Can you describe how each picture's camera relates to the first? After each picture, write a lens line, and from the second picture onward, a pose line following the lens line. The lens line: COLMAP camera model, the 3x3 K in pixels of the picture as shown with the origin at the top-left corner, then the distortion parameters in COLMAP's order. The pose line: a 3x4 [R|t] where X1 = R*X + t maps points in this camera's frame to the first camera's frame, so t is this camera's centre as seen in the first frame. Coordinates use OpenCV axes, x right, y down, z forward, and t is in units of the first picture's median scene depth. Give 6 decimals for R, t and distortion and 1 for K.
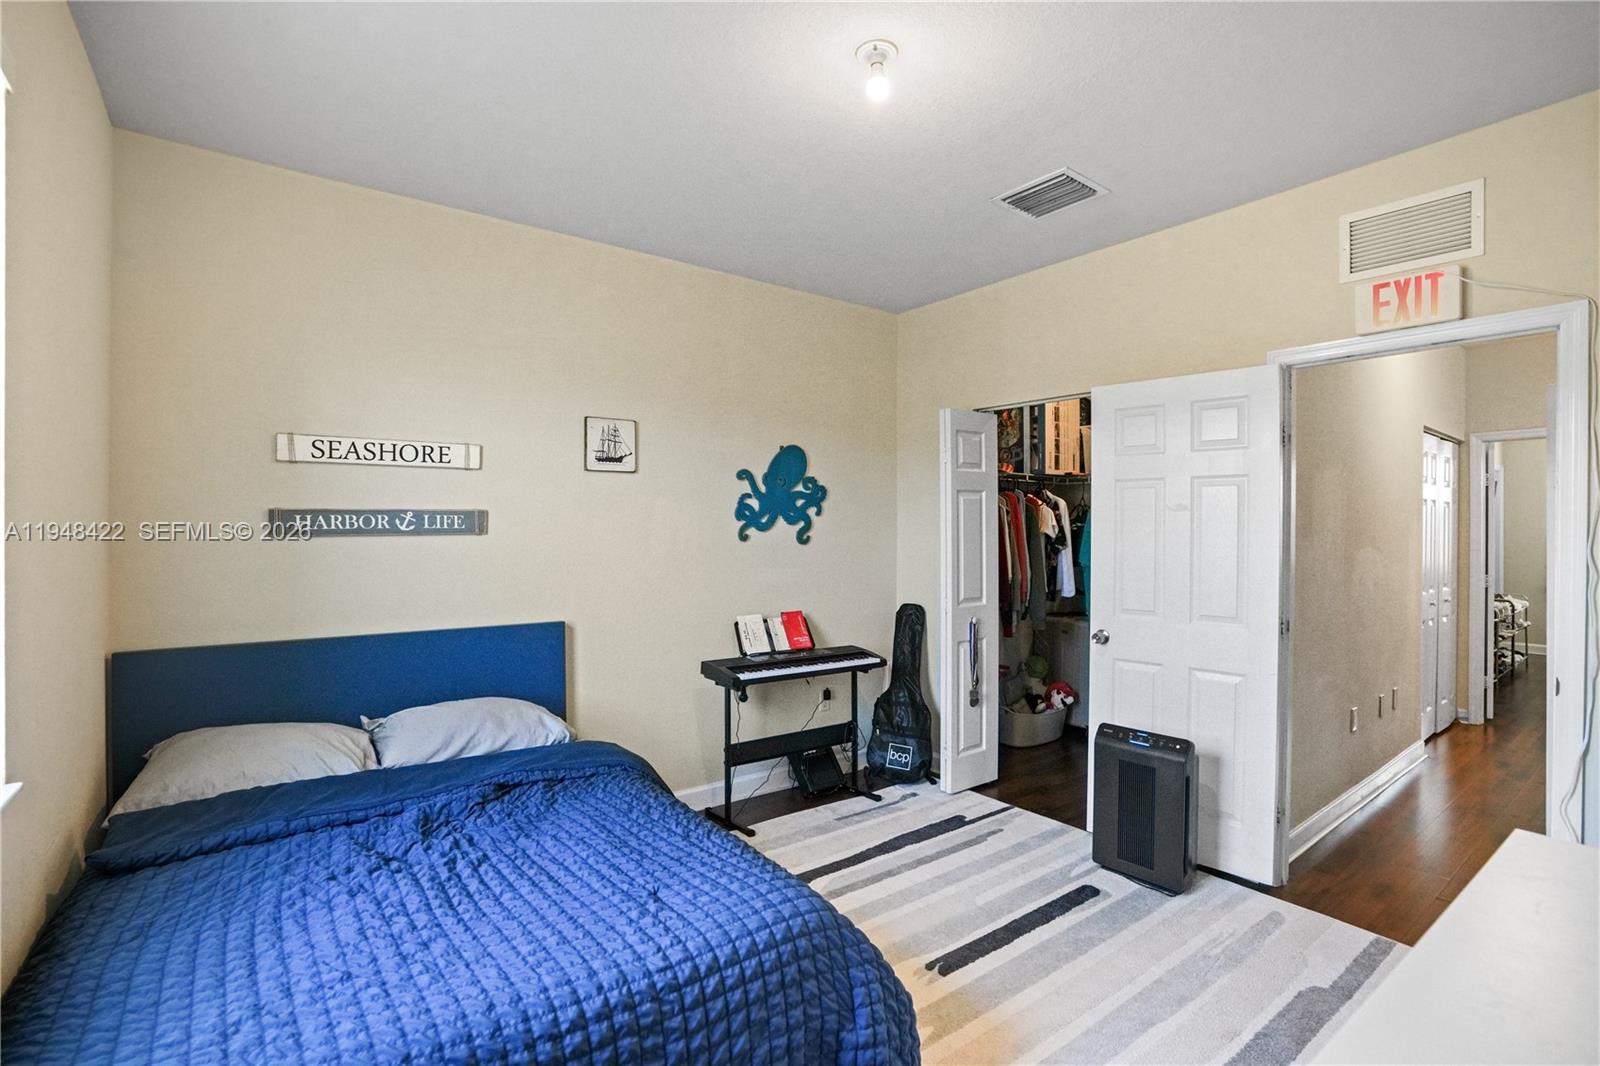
lens RADIAL K [[720.7, 0, 809.0], [0, 720.7, 531.4], [0, 0, 1]] dist [-0.060953, 0.021567]
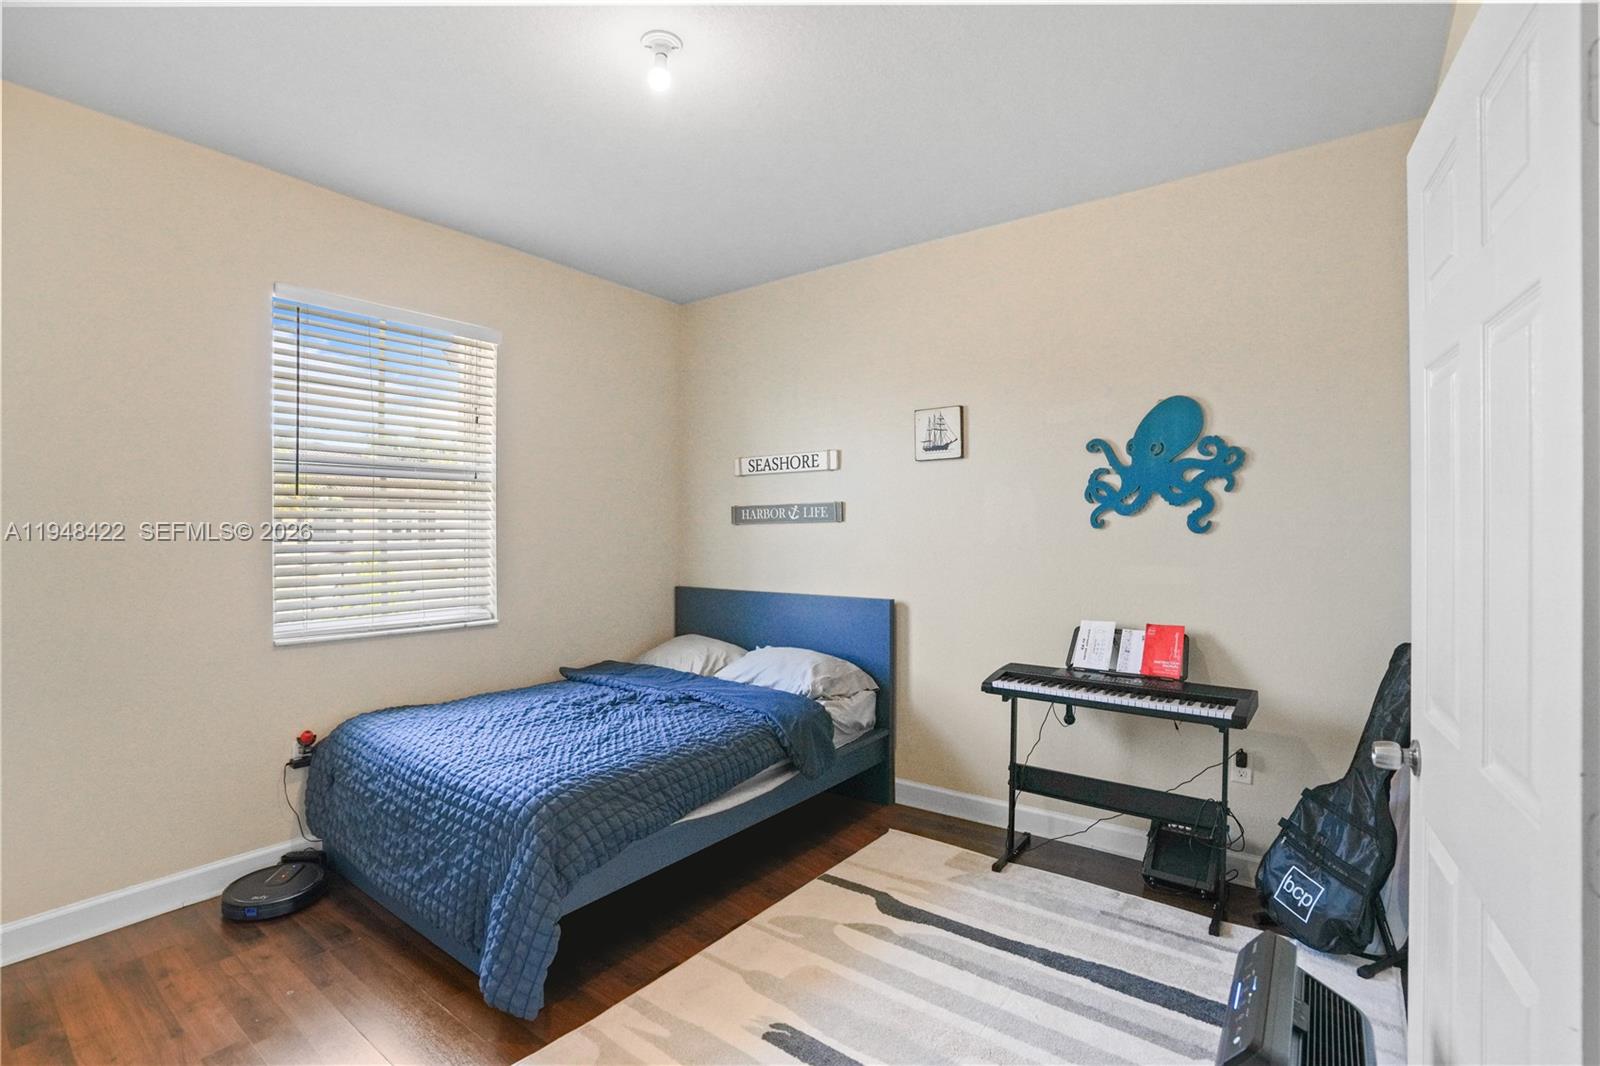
lens RADIAL K [[720.7, 0, 809.0], [0, 720.7, 531.4], [0, 0, 1]] dist [-0.060953, 0.021567]
pose [[0.298166, -0.001326, -0.954513, 0.628101], [-0.000403, 0.999999, -0.001515, 0.019972], [0.954514, 0.000837, 0.298165, 0.503456]]
